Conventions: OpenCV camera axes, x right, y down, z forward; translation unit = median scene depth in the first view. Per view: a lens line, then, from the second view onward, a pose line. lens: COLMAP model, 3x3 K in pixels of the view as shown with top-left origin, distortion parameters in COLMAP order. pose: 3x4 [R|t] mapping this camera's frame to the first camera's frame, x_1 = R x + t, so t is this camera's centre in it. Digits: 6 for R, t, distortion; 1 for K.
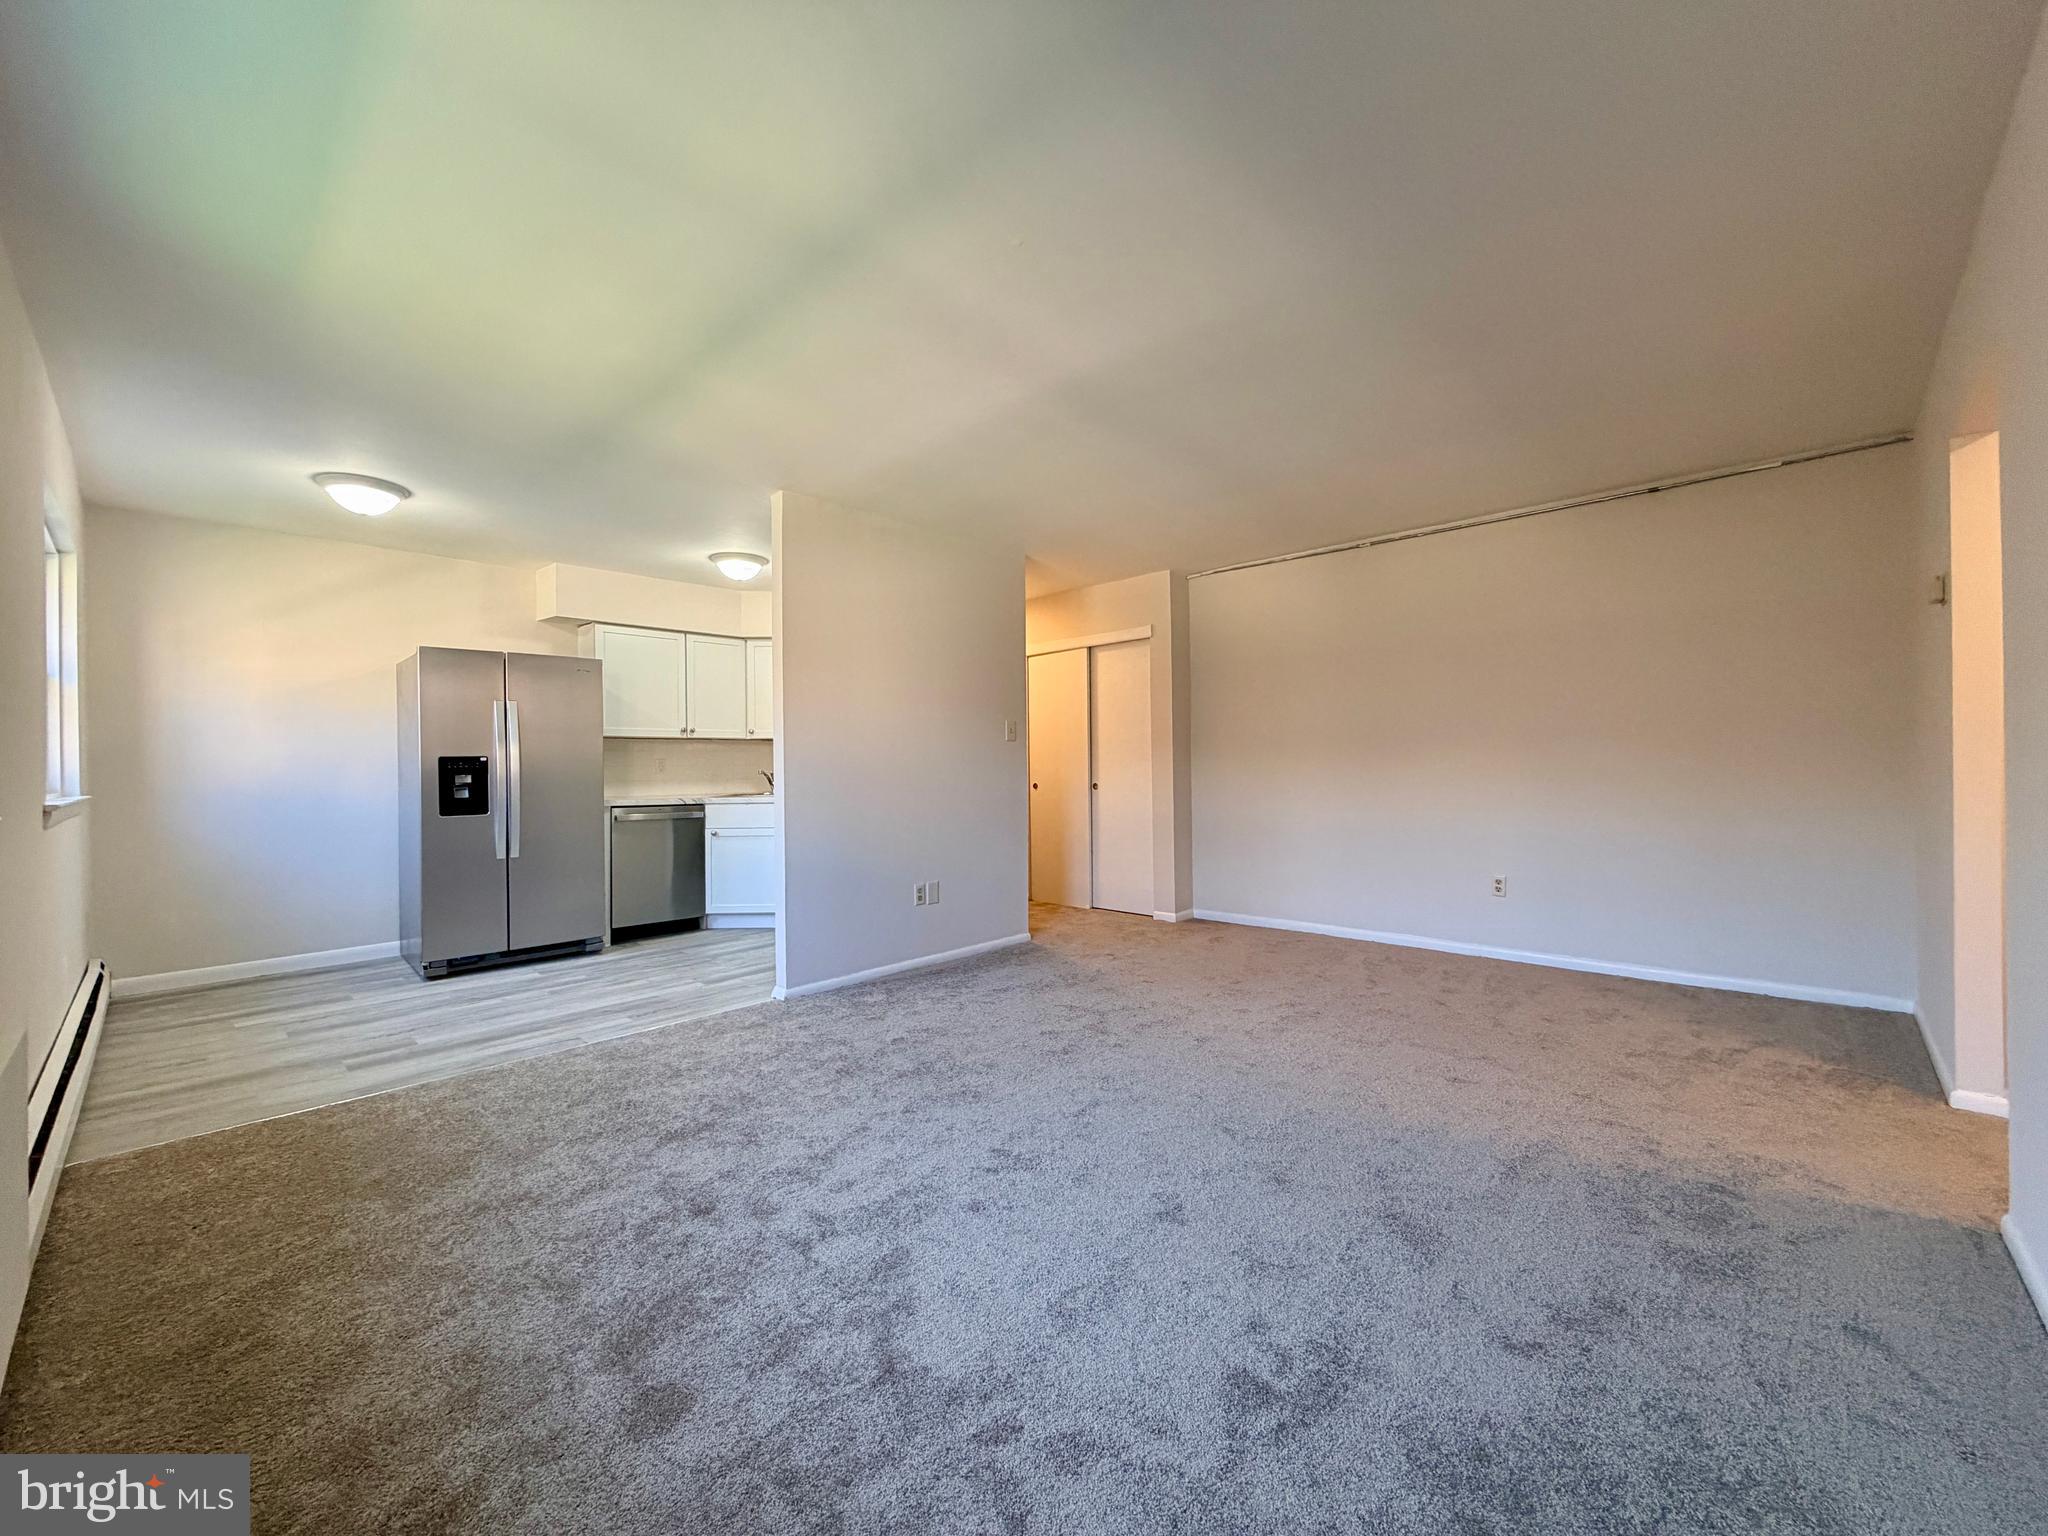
lens RADIAL K [[823.5, 0, 1027.0], [0, 823.5, 772.8], [0, 0, 1]] dist [0.000007, 0.000165]
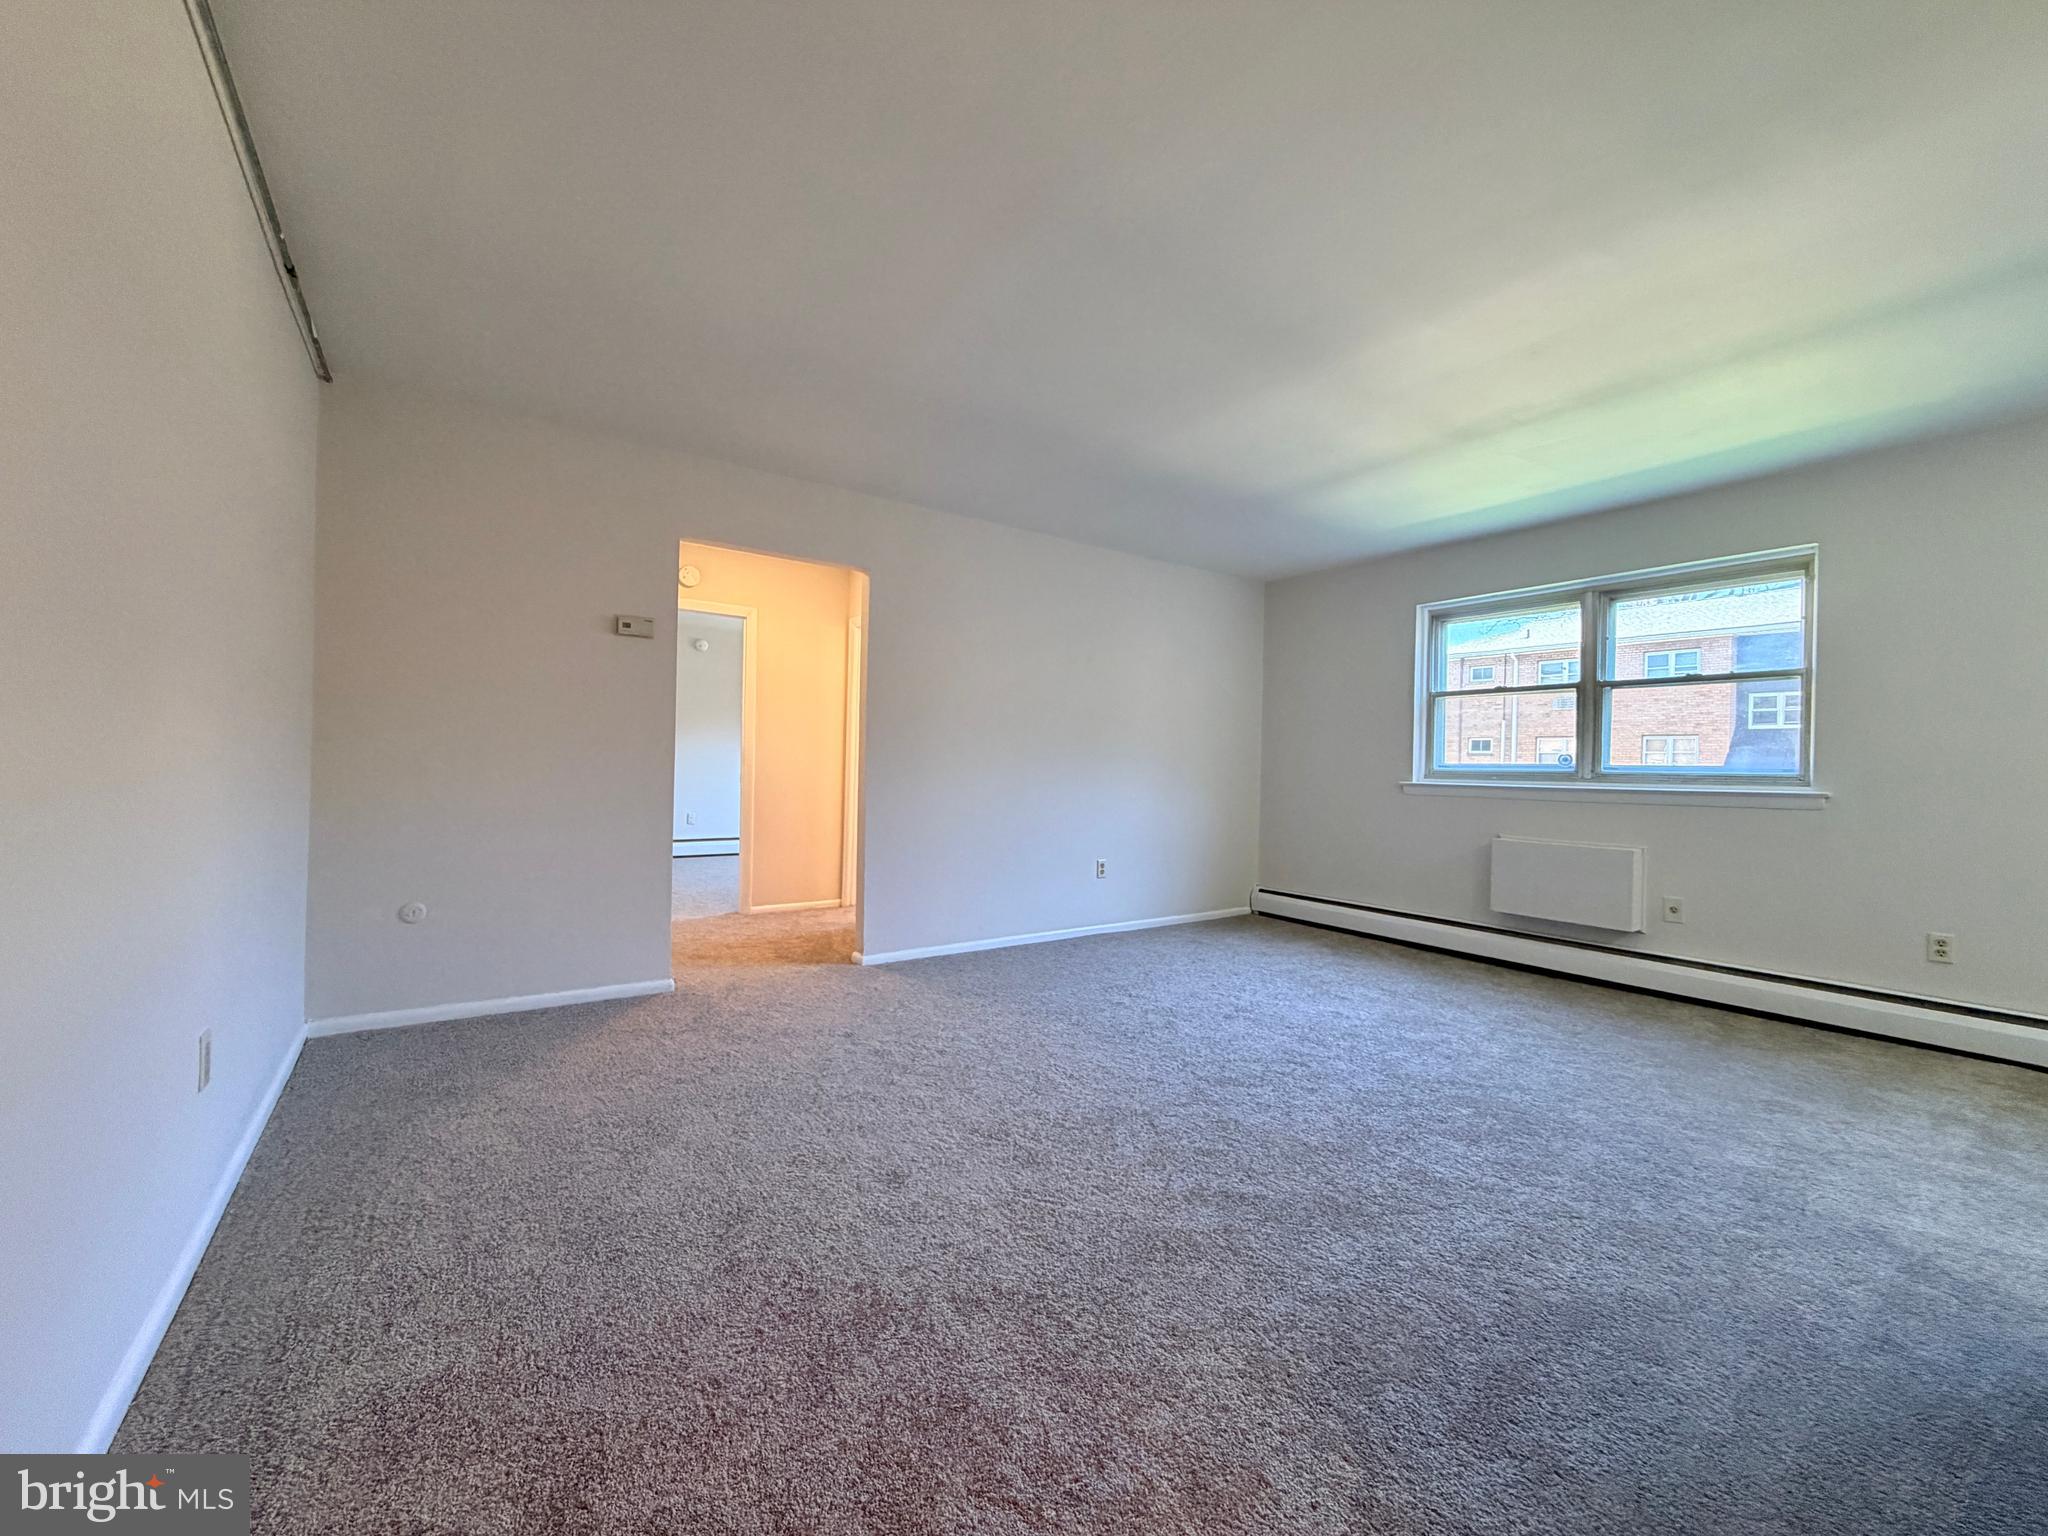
lens RADIAL K [[823.5, 0, 1010.5], [0, 823.5, 764.6], [0, 0, 1]] dist [0.000007, 0.000165]
pose [[-0.980742, -0.013210, 0.194858, 0.207565], [-0.010763, 0.999849, 0.013614, -0.014769], [-0.195009, 0.011254, -0.980737, 1.897686]]
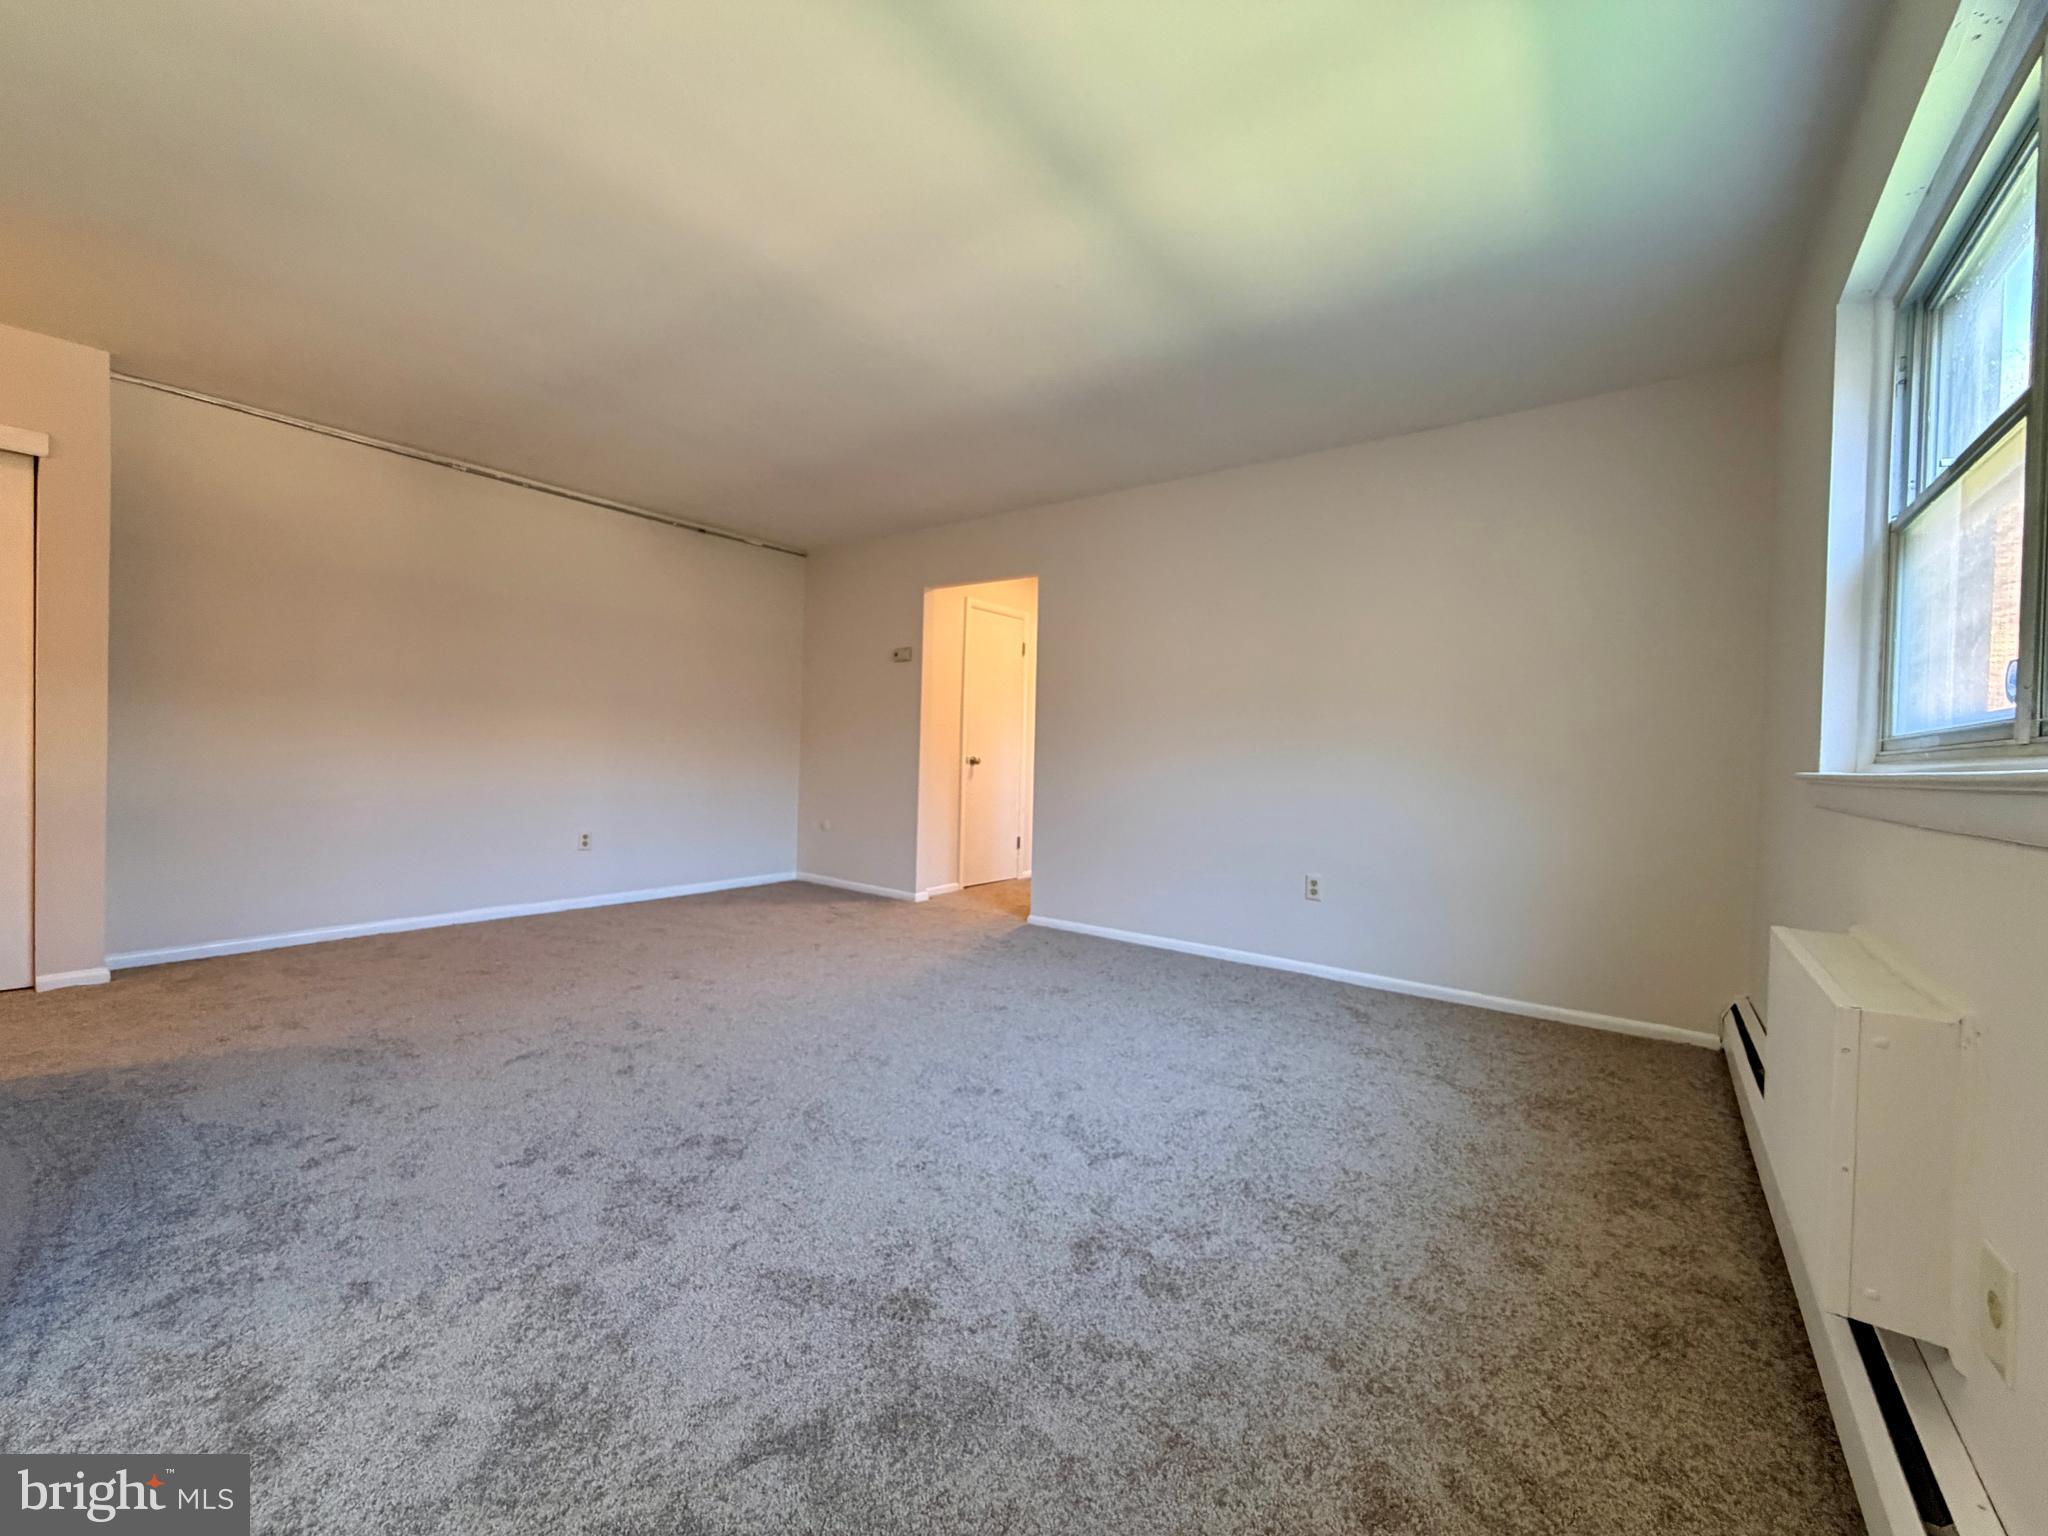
lens RADIAL K [[823.5, 0, 1017.0], [0, 823.5, 759.9], [0, 0, 1]] dist [0.000007, 0.000165]
pose [[-0.119626, 0.001192, 0.992818, -0.823617], [-0.015852, 0.999870, -0.003111, 0.037747], [-0.992692, -0.016111, -0.119591, 0.820402]]
